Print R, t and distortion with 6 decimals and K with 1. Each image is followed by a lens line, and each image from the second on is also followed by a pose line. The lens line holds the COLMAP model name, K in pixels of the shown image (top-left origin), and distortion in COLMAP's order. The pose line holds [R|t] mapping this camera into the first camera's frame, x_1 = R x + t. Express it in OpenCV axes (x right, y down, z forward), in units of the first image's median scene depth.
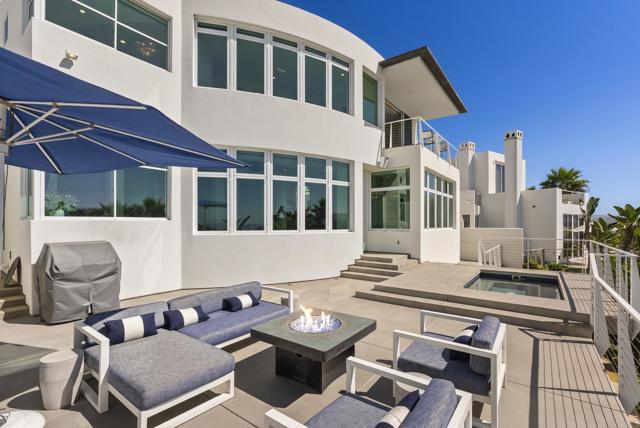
lens RADIAL K [[291.0, 0, 320.1], [0, 291.0, 220.3], [0, 0, 1]] dist [-0.005785, 0.000138]
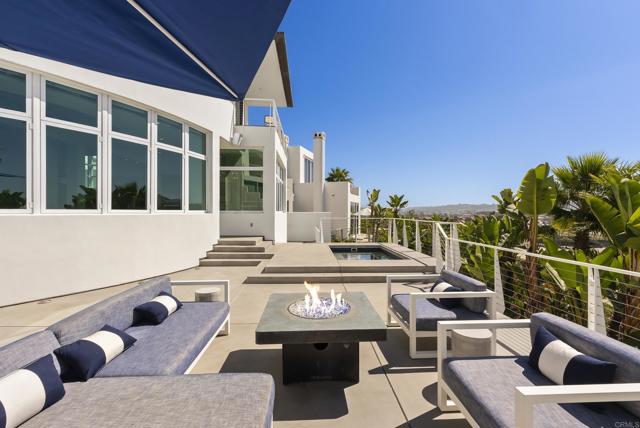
lens RADIAL K [[291.0, 0, 318.7], [0, 291.0, 211.1], [0, 0, 1]] dist [-0.005785, 0.000138]
pose [[0.776558, 0.002940, 0.630039, -0.182935], [-0.008438, 0.999948, 0.005735, 0.025456], [-0.629990, -0.009770, 0.776542, 0.119758]]
